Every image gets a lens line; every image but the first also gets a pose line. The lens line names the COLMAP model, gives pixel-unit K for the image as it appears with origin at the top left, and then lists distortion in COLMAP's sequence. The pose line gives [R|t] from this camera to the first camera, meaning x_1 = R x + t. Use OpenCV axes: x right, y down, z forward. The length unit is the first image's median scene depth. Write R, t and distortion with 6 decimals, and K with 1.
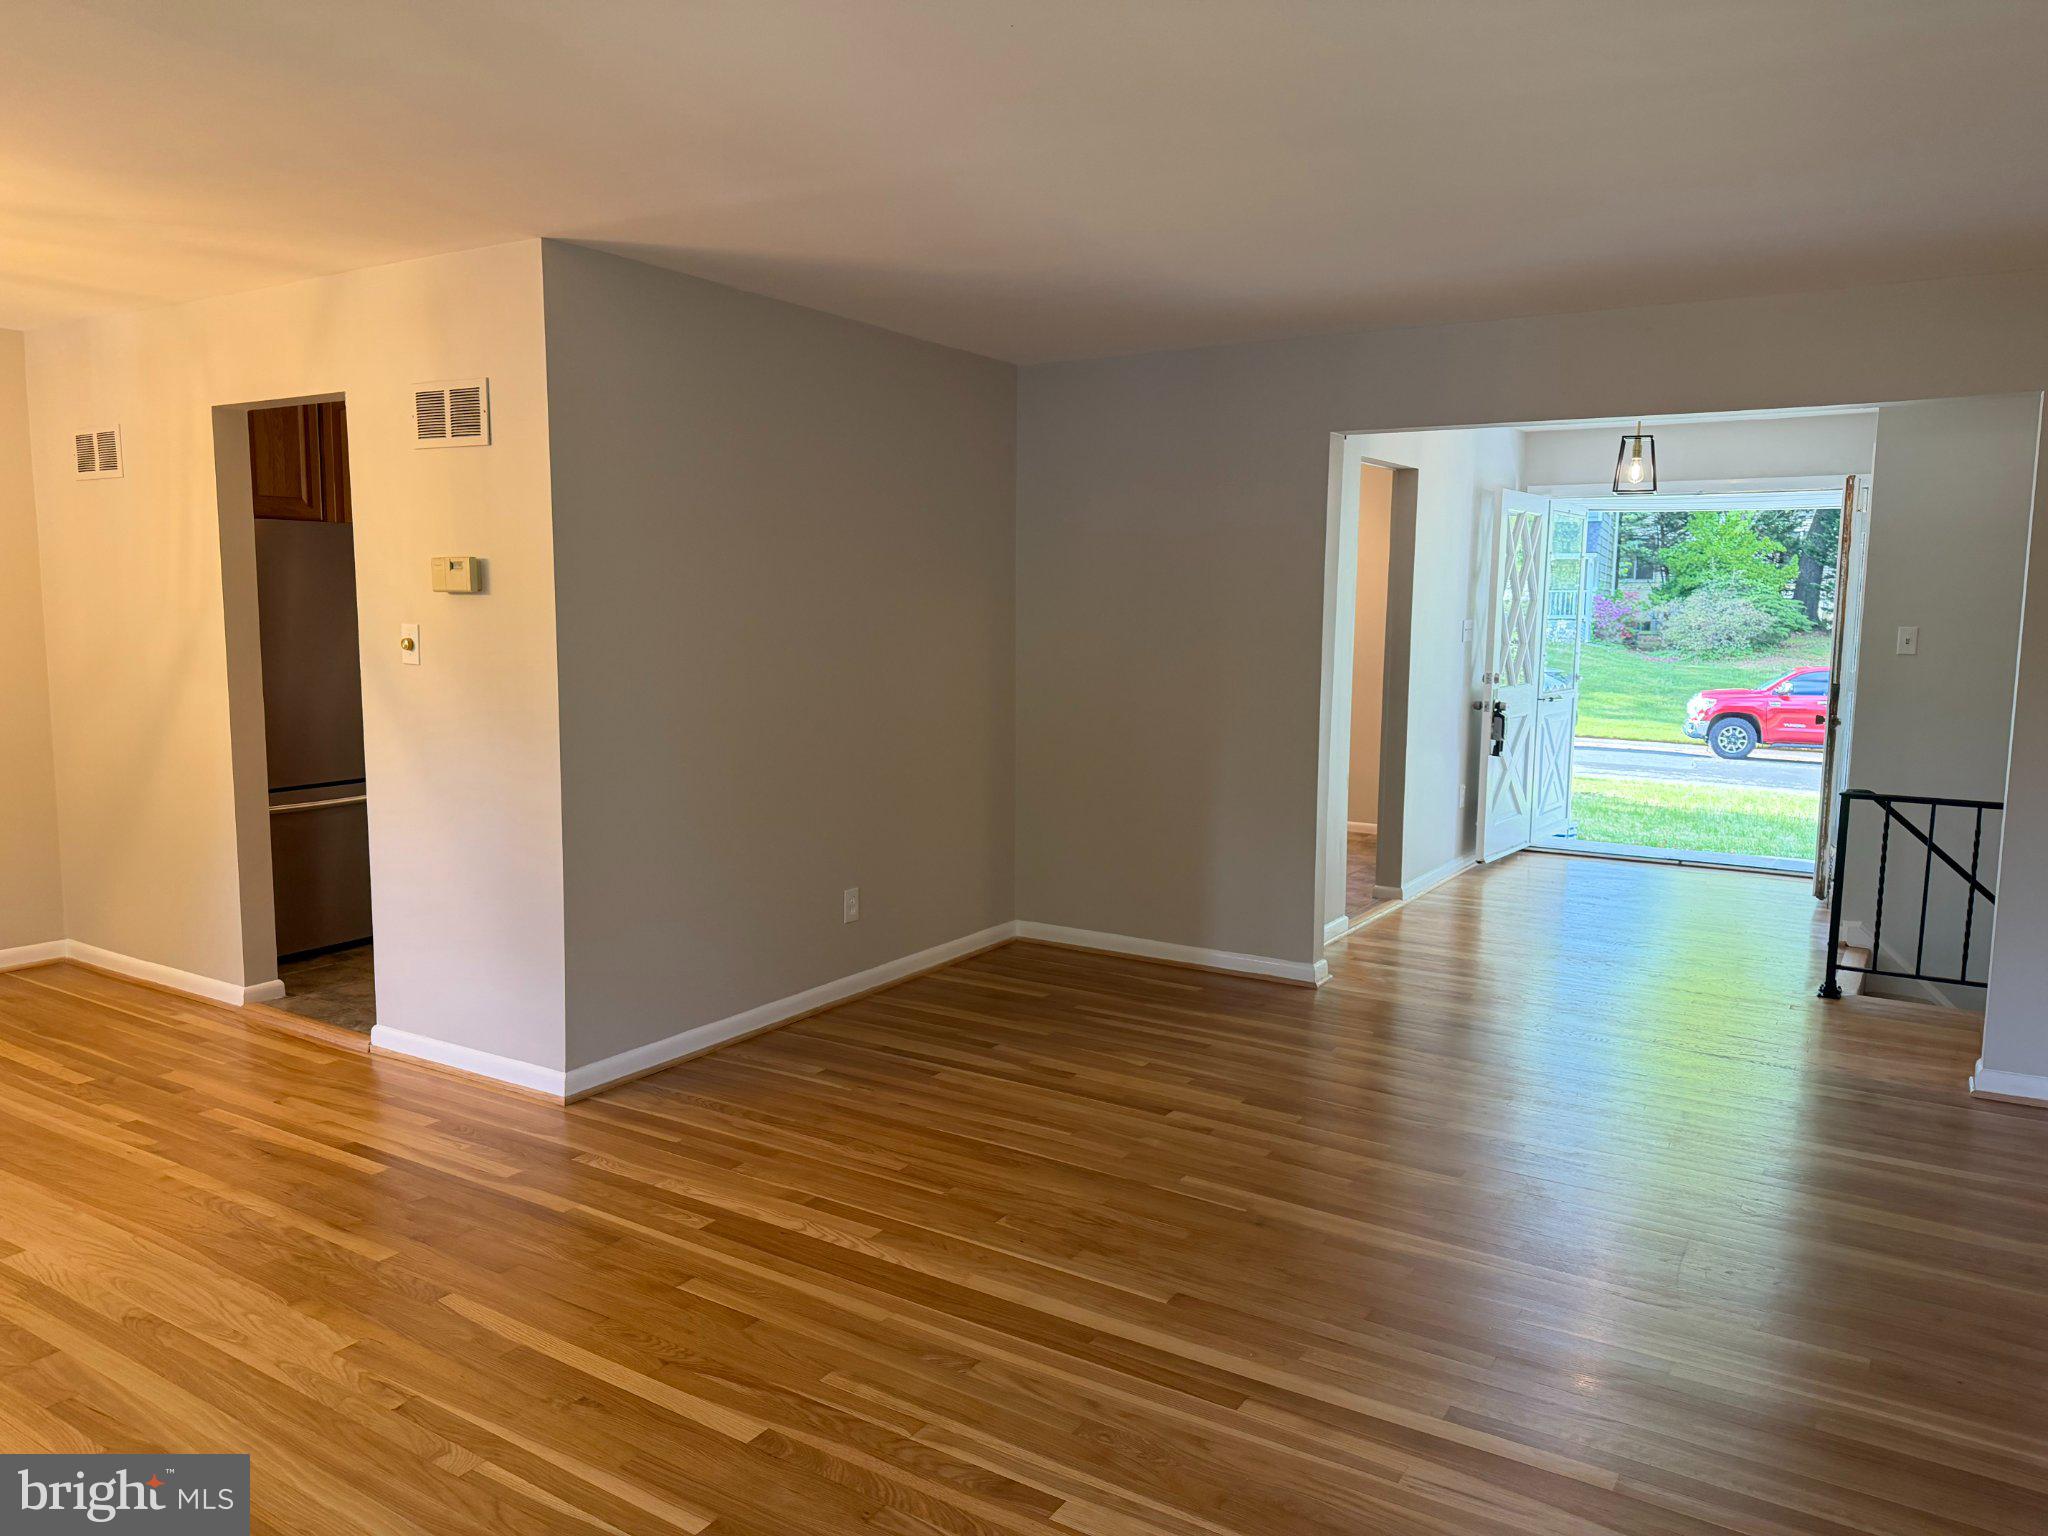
lens RADIAL K [[1451.0, 0, 1018.9], [0, 1451.0, 762.7], [0, 0, 1]] dist [0.091194, -0.105474]
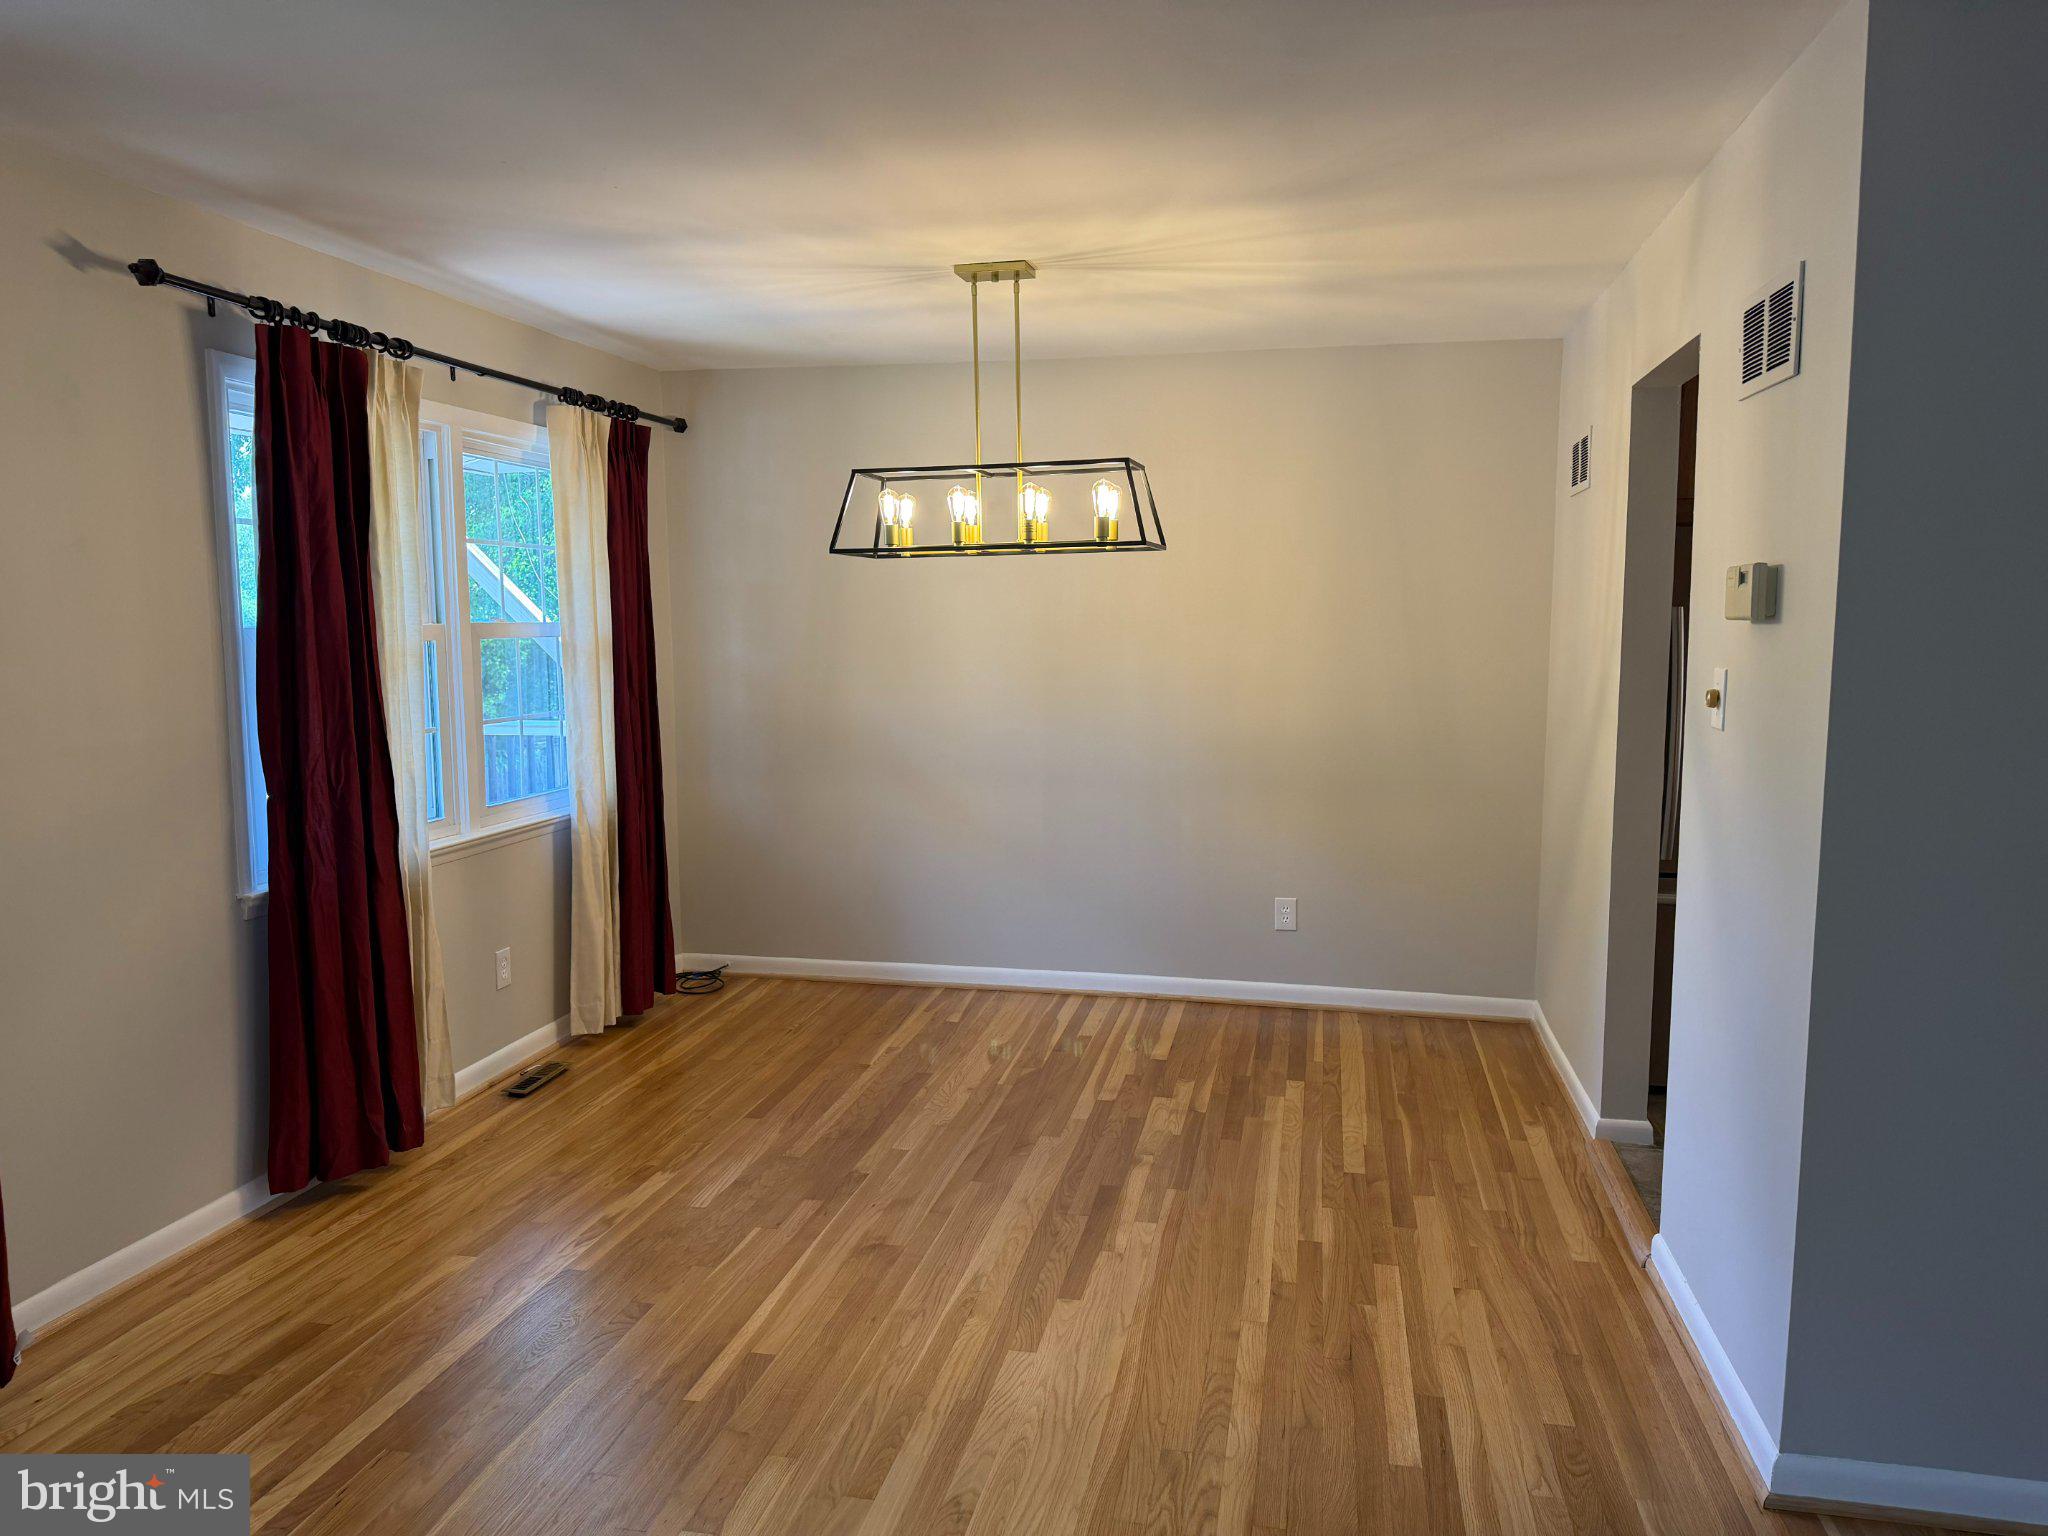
lens RADIAL K [[1451.0, 0, 1018.9], [0, 1451.0, 762.7], [0, 0, 1]] dist [0.091194, -0.105474]
pose [[0.348930, 0.083511, -0.933421, 0.105676], [-0.090553, 0.994366, 0.055113, -0.061790], [0.932764, 0.065293, 0.354526, 0.488124]]
